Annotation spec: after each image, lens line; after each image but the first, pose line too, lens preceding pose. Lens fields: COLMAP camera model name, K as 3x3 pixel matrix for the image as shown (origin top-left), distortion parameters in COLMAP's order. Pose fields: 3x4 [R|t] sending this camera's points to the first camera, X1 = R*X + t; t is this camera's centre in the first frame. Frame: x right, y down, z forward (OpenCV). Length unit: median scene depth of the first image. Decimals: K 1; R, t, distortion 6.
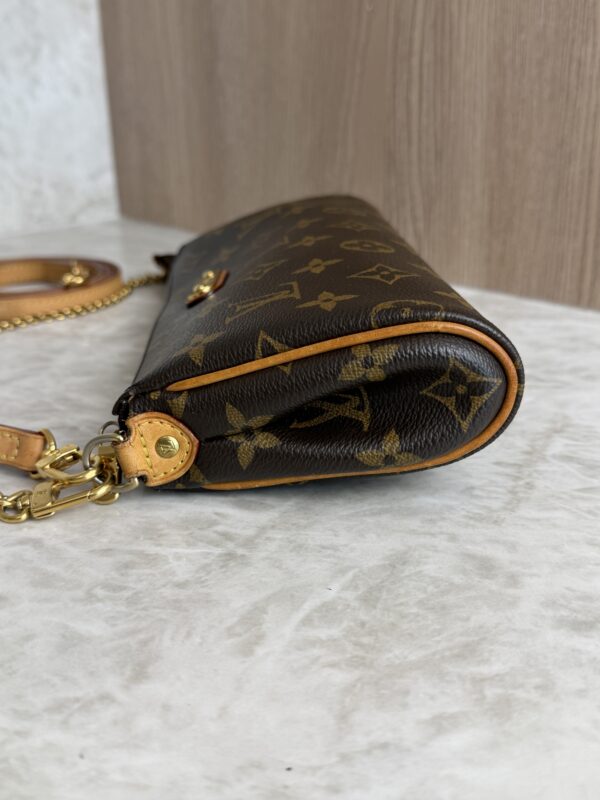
lens RADIAL K [[828.8, 0, 300.0], [0, 828.8, 400.0], [0, 0, 1]] dist [0.183171, -0.526463]
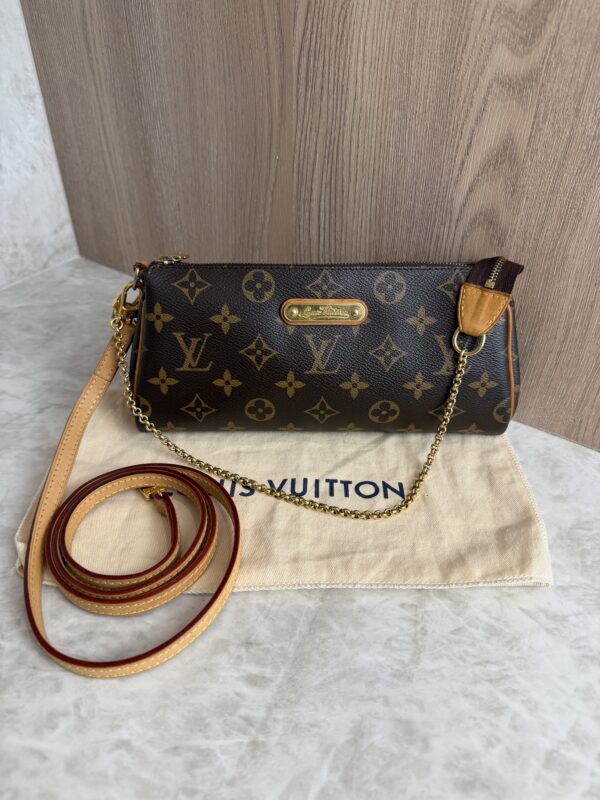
lens RADIAL K [[575.1, 0, 297.0], [0, 575.1, 394.9], [0, 0, 1]] dist [-0.026222, 0.004499]
pose [[0.984639, -0.085182, 0.152413, -0.114626], [0.041005, 0.961321, 0.272363, -0.755736], [-0.169718, -0.261929, 0.950047, 0.123887]]
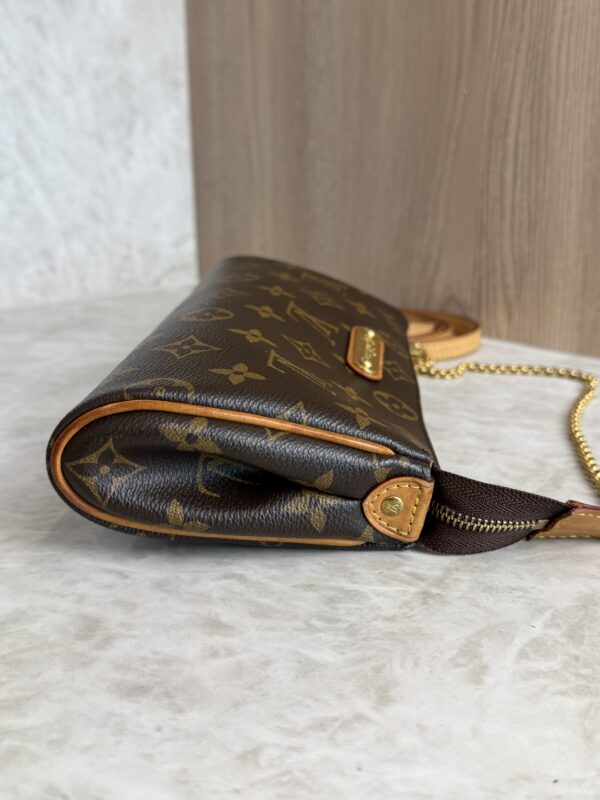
lens RADIAL K [[828.8, 0, 300.0], [0, 828.8, 400.0], [0, 0, 1]] dist [0.183171, -0.526463]
pose [[0.999826, 0.016402, -0.008891, -0.240518], [-0.017042, 0.996849, -0.077474, 0.025670], [0.007592, 0.077612, 0.996955, -0.084938]]
